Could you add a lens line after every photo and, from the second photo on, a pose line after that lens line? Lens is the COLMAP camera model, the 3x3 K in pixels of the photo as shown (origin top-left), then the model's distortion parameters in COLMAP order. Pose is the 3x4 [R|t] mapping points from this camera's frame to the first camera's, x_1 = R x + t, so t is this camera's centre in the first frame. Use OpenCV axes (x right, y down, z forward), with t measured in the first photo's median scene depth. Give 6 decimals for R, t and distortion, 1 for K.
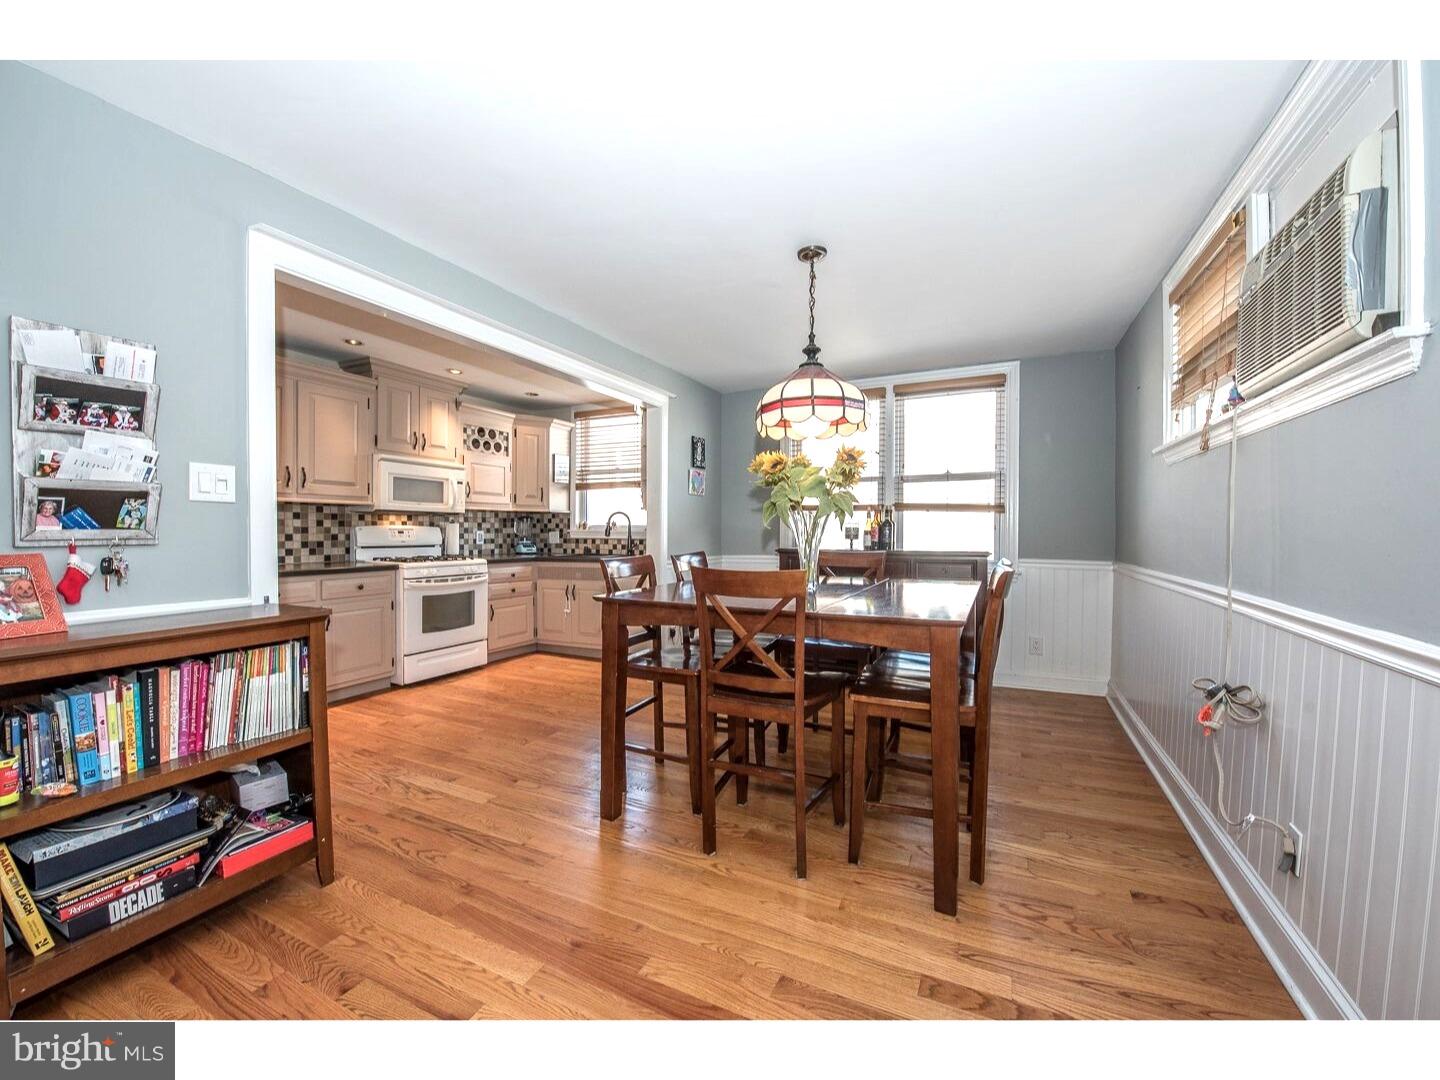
lens RADIAL K [[568.5, 0, 720.1], [0, 568.5, 543.2], [0, 0, 1]] dist [-0.015400, -0.002401]
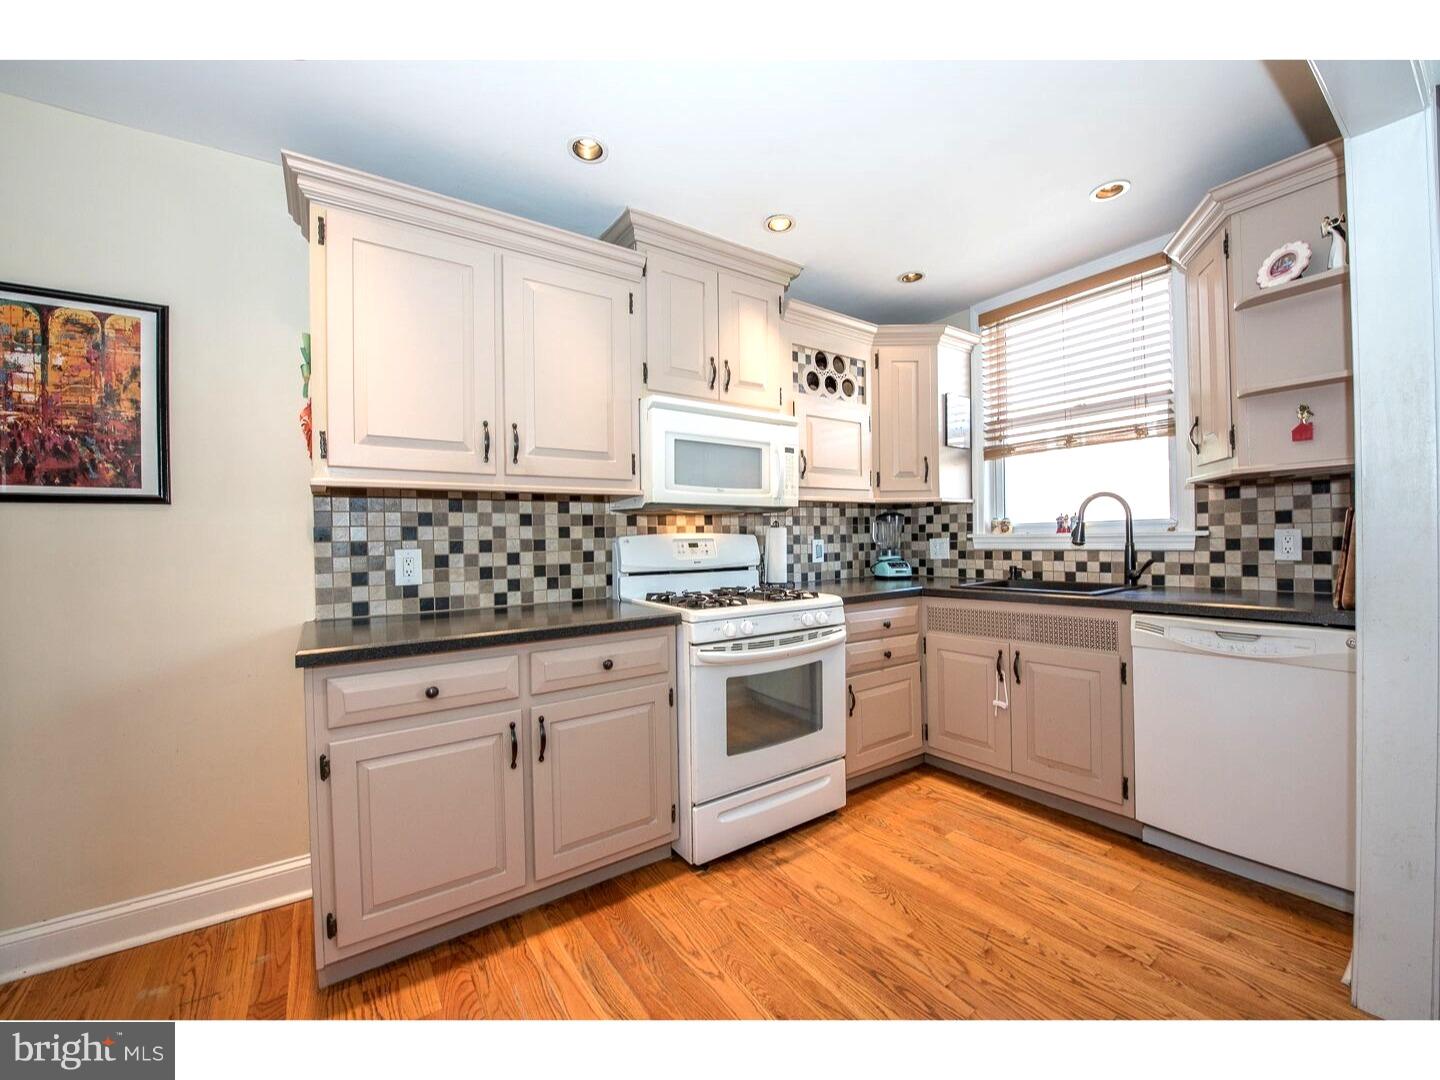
lens RADIAL K [[568.5, 0, 720.1], [0, 568.5, 543.2], [0, 0, 1]] dist [-0.015400, -0.002401]
pose [[0.870379, -0.018129, -0.492048, -0.241026], [0.012546, 0.999814, -0.014645, -0.011662], [0.492222, 0.006573, 0.870445, 0.476661]]
